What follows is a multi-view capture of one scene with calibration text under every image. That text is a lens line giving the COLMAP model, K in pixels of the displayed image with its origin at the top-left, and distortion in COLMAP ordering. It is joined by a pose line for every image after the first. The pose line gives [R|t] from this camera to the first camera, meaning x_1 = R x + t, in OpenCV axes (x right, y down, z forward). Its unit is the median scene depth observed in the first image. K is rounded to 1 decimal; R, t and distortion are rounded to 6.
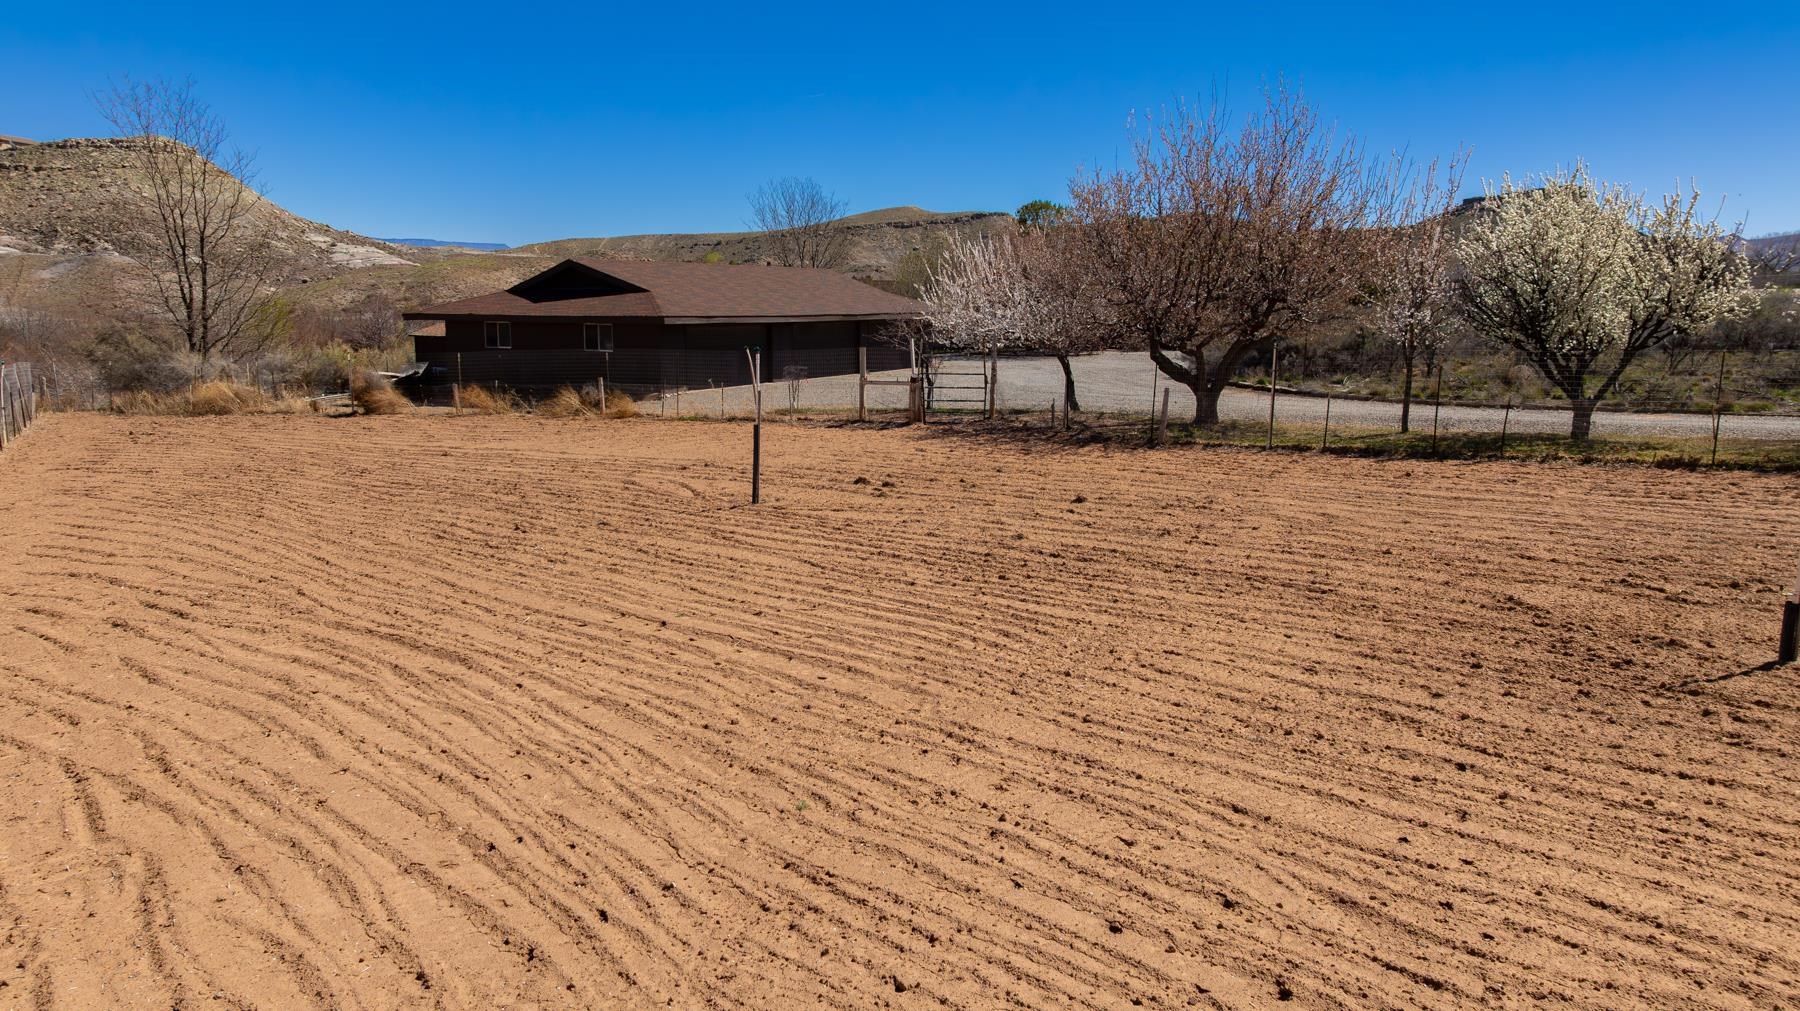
lens RADIAL K [[1285.6, 0, 900.0], [0, 1285.6, 505.5], [0, 0, 1]] dist [-0.001312, -0.003040]
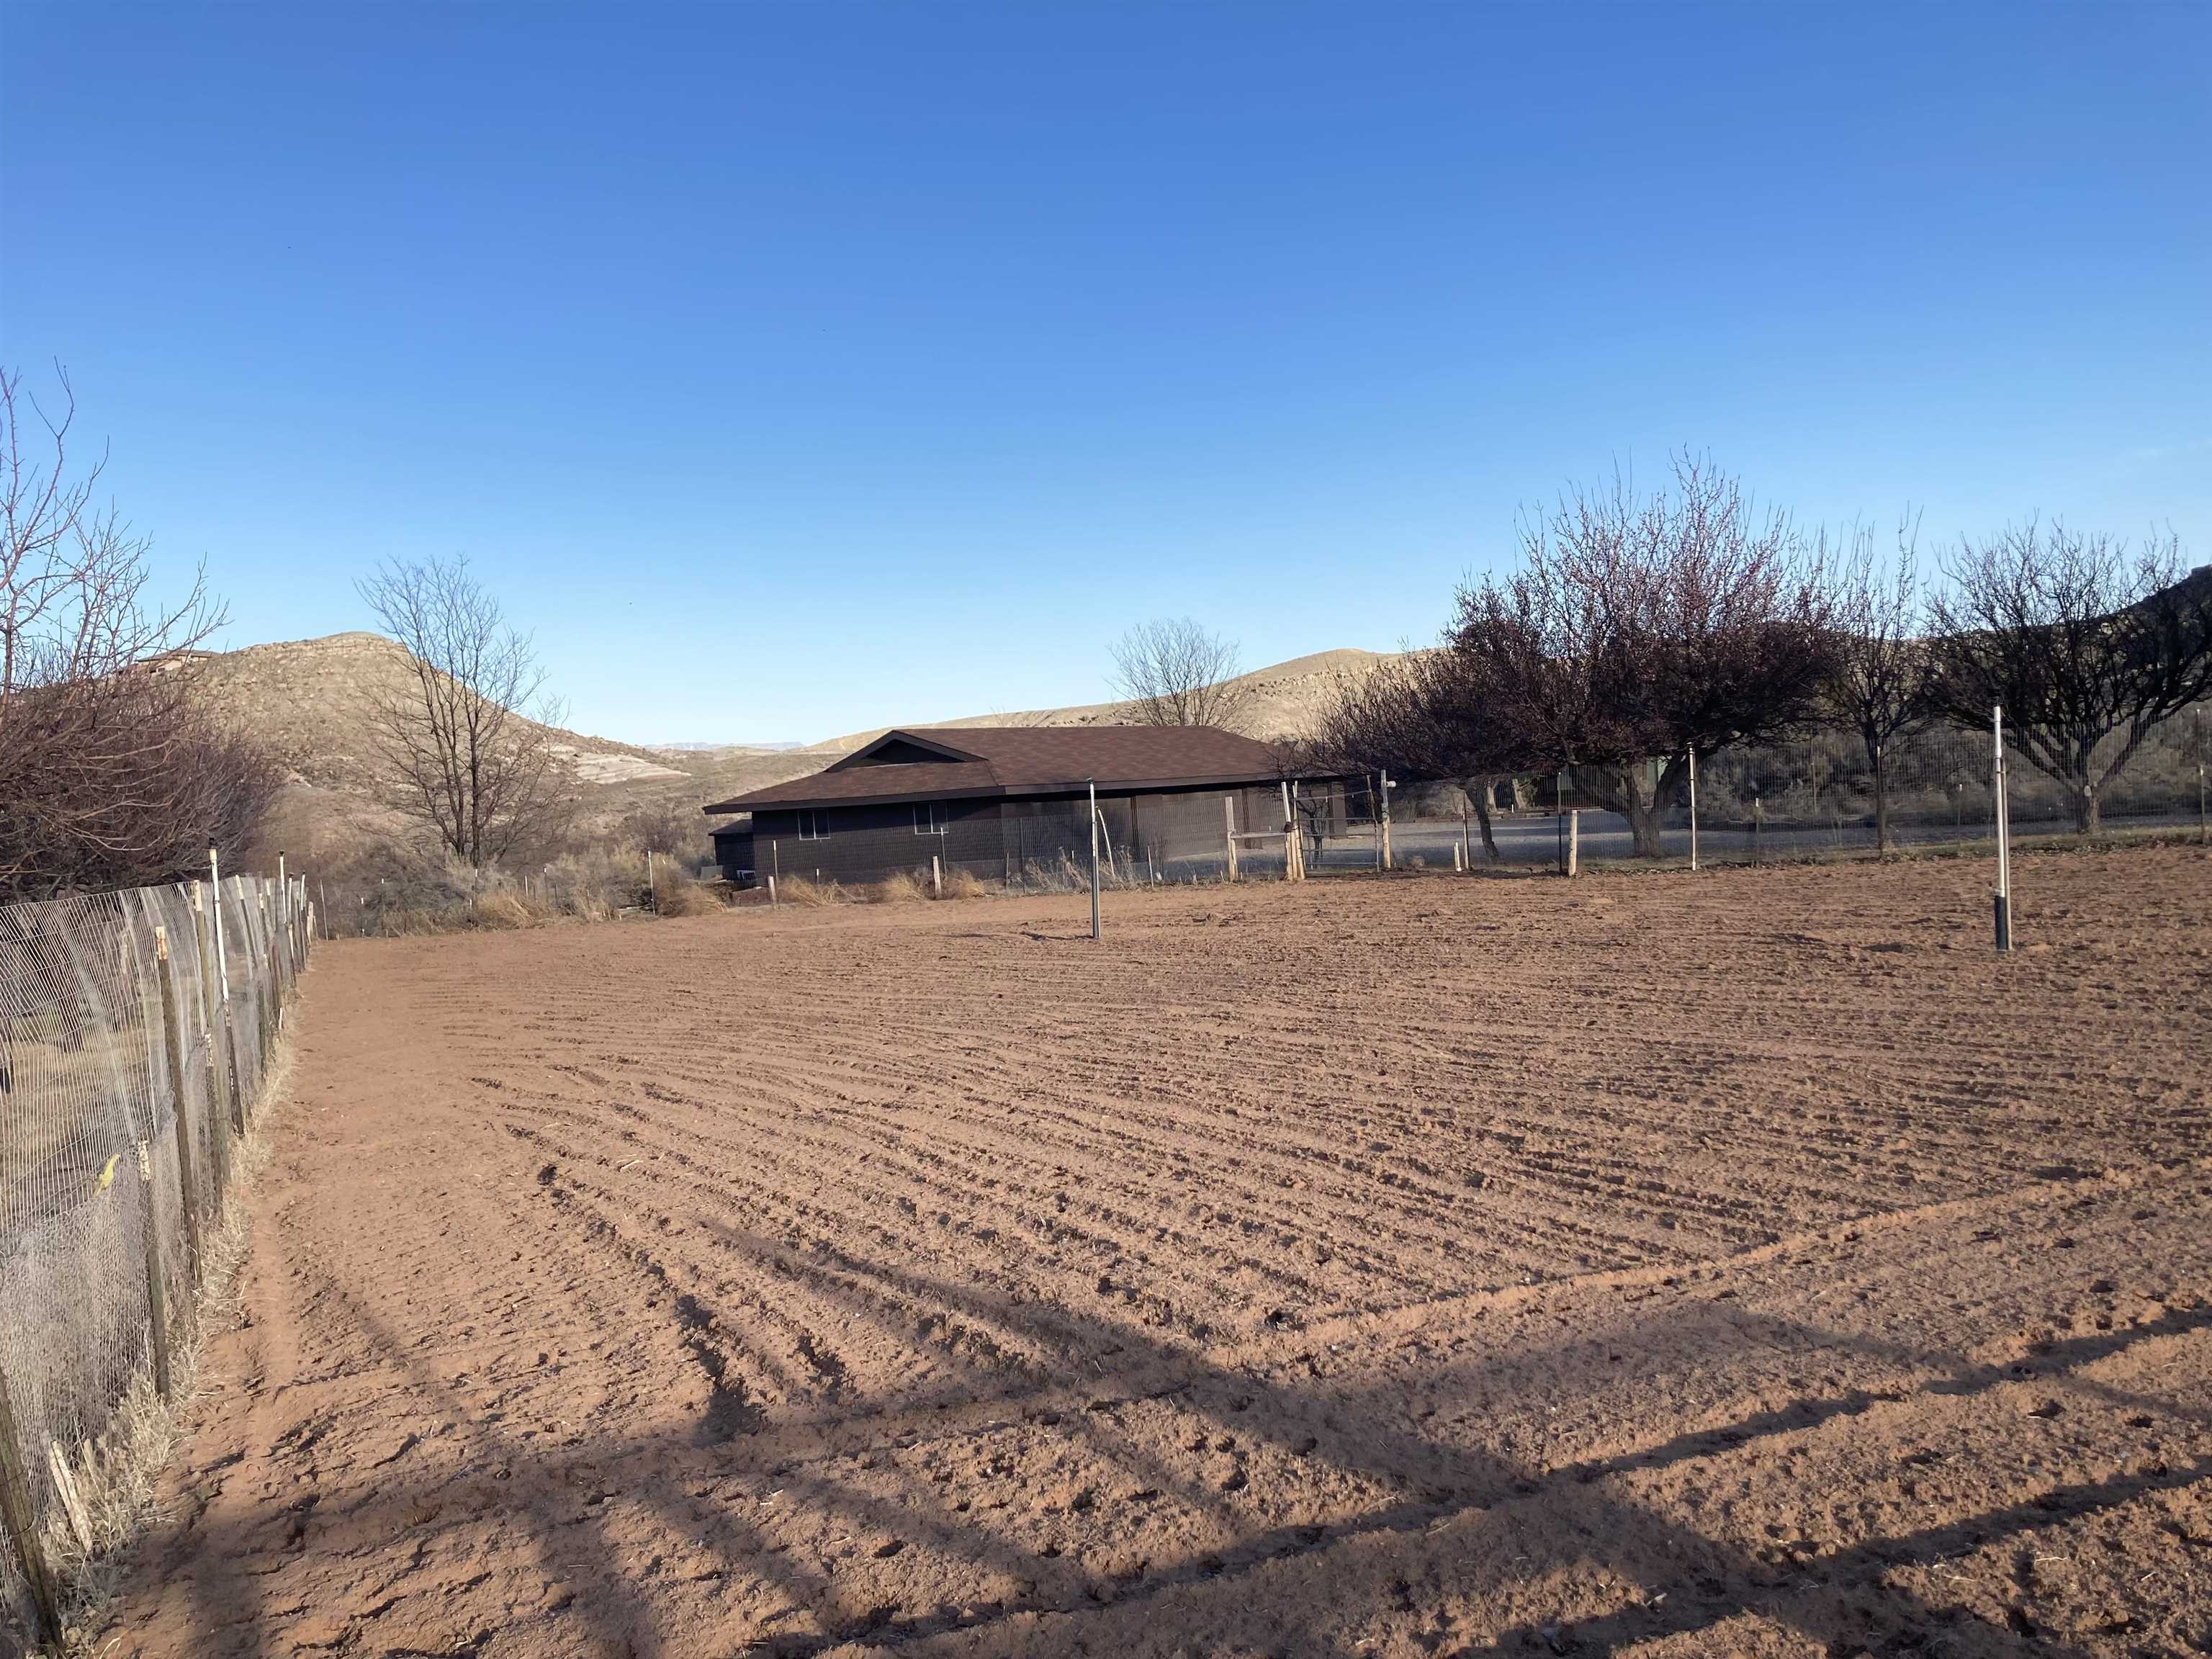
lens RADIAL K [[1825.0, 0, 1106.0], [0, 1825.0, 829.5], [0, 0, 1]] dist [0.037738, -0.000631]
pose [[0.989693, -0.059074, -0.130454, 0.035616], [0.040822, 0.989535, -0.138398, 0.048307], [0.137265, 0.131646, 0.981747, -0.163287]]
